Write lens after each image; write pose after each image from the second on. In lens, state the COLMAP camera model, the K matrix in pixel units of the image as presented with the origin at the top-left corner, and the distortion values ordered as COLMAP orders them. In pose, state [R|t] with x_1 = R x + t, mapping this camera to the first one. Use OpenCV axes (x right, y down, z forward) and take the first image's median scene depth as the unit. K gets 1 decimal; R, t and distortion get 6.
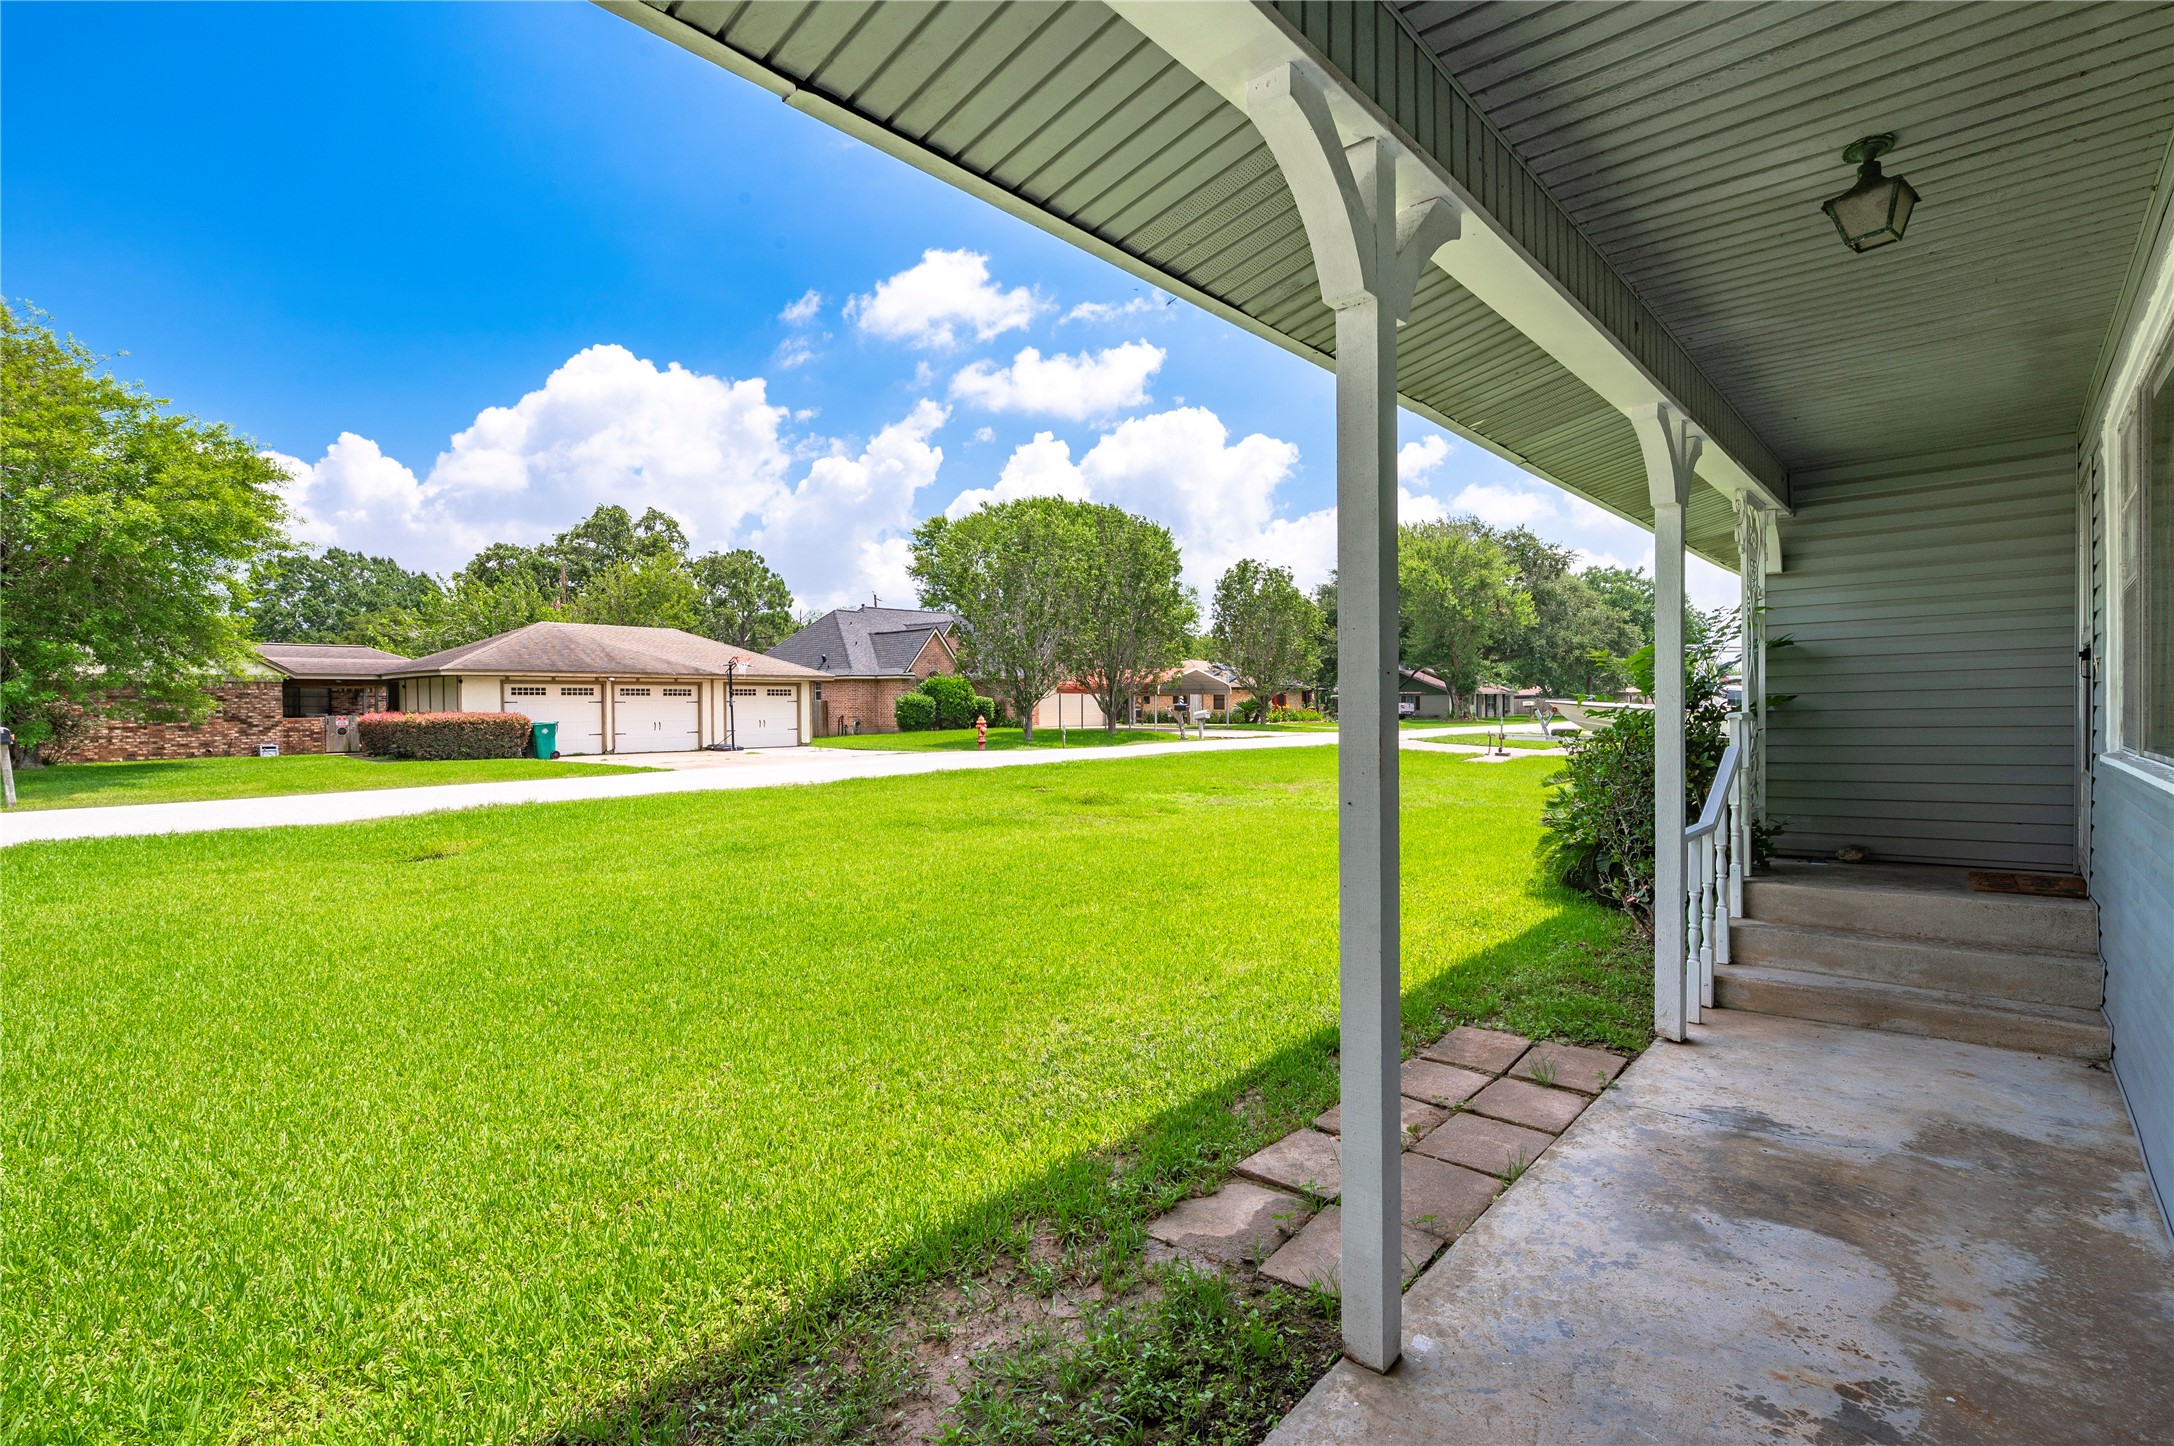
lens RADIAL K [[1026.5, 0, 1093.9], [0, 1026.5, 717.5], [0, 0, 1]] dist [-0.003660, -0.000730]
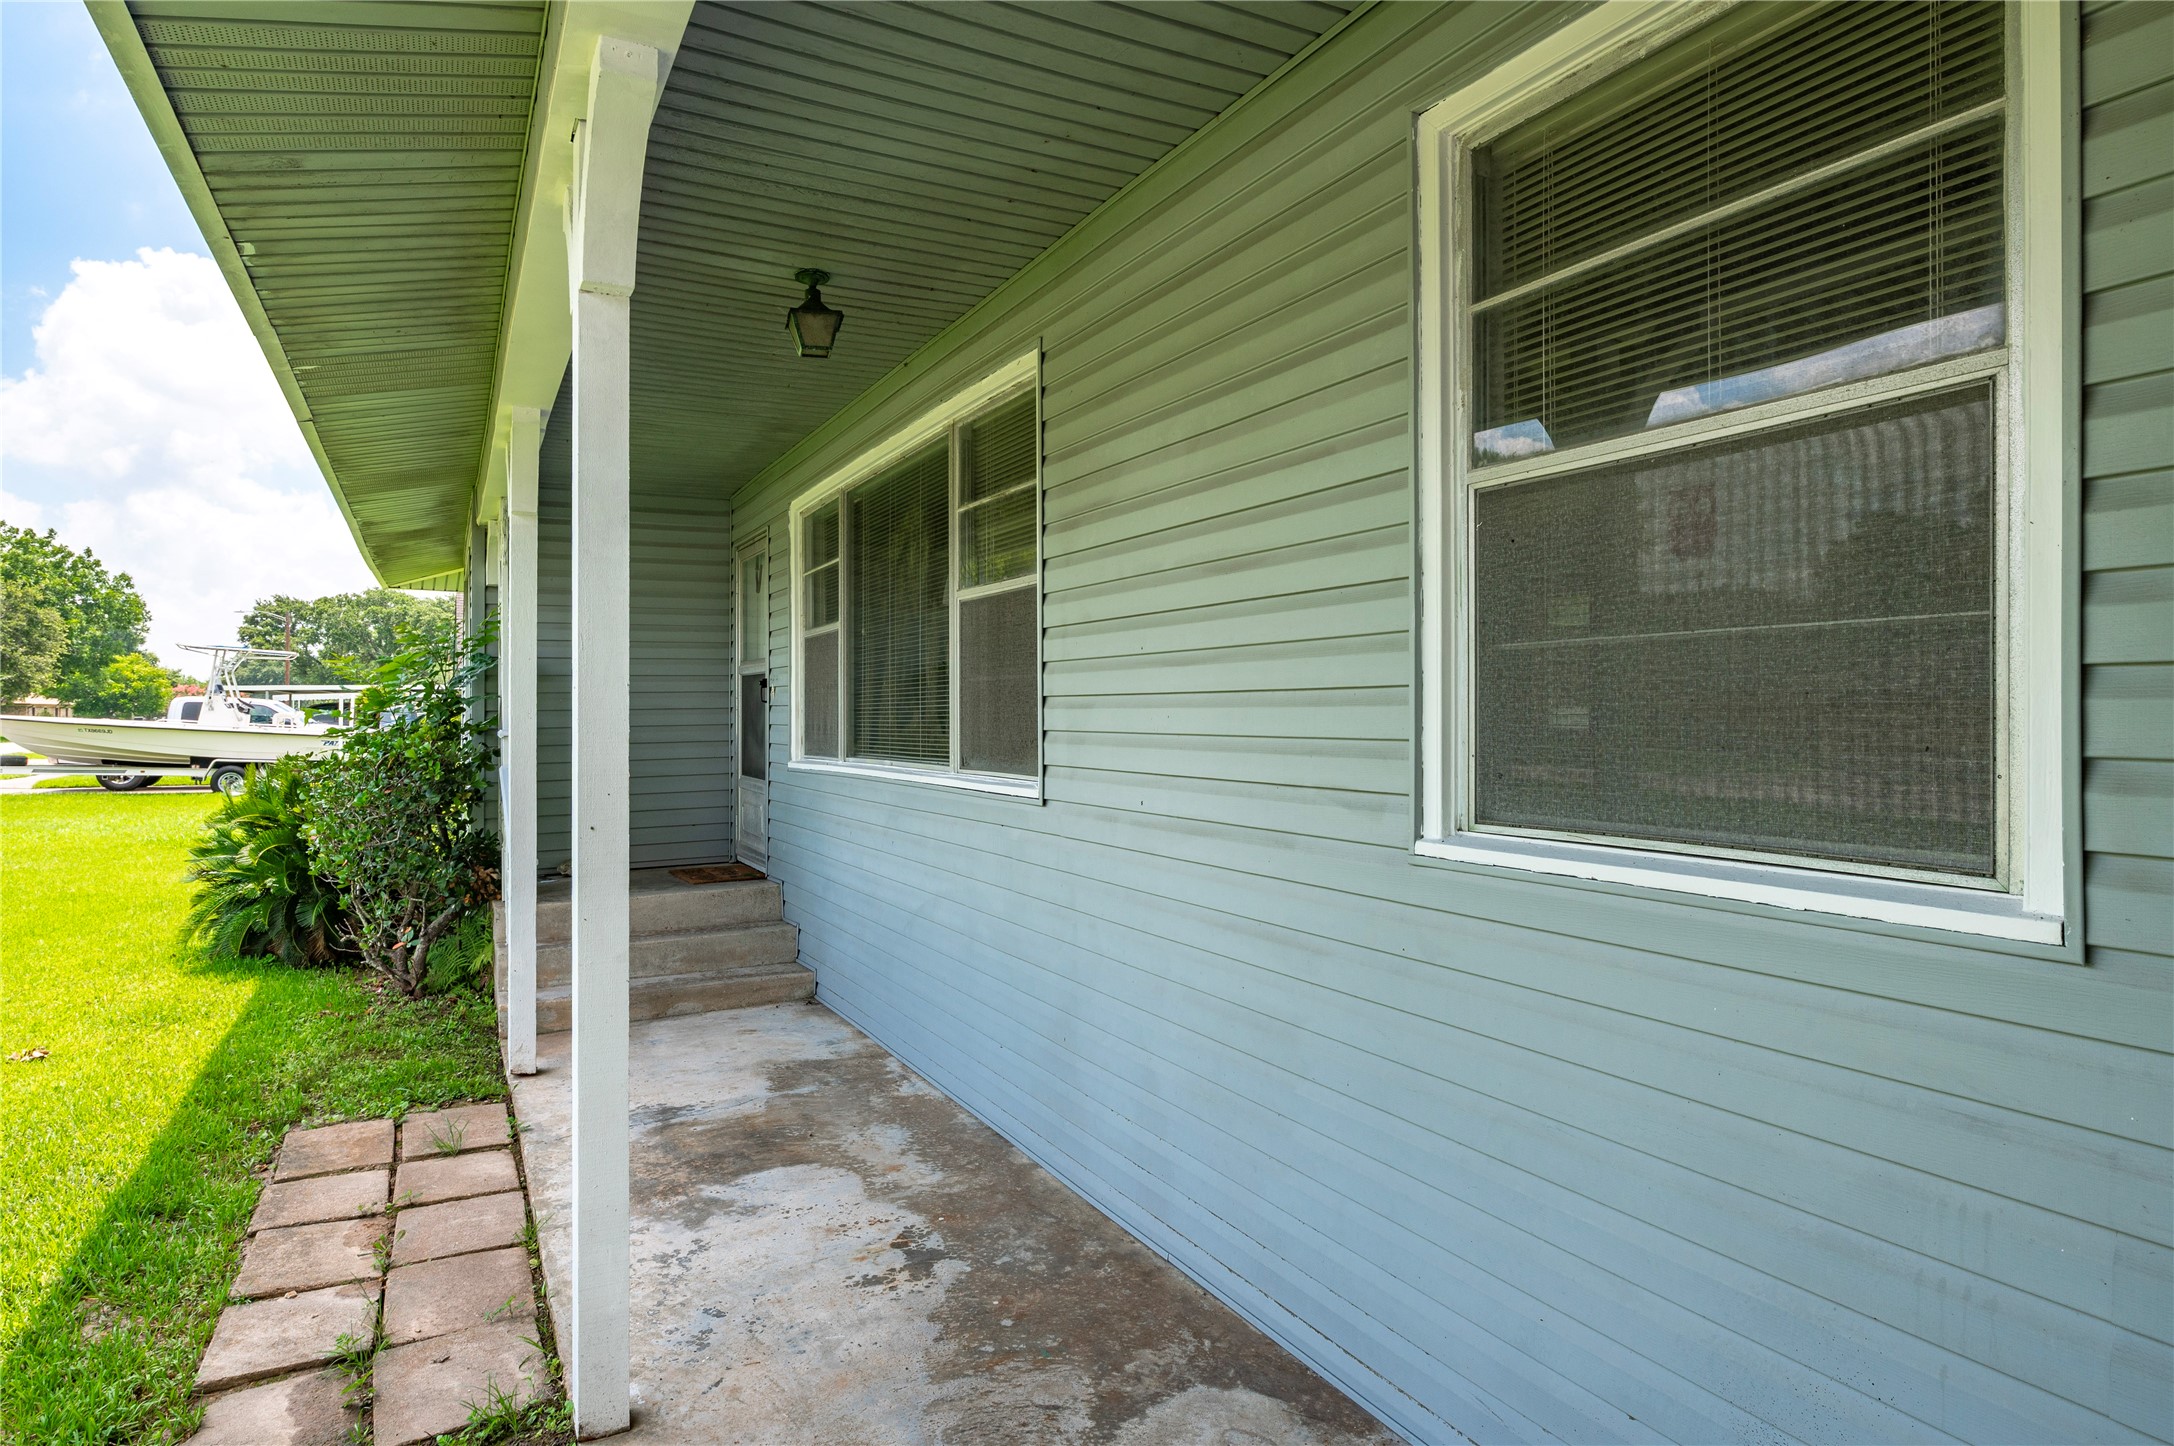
lens RADIAL K [[1248.6, 0, 1095.0], [0, 1248.6, 717.6], [0, 0, 1]] dist [0.002139, -0.000826]
pose [[0.339901, 0.007894, 0.940428, -0.452770], [0.006868, 0.999917, -0.010876, -0.000505], [-0.940436, 0.010156, 0.339819, 0.134799]]
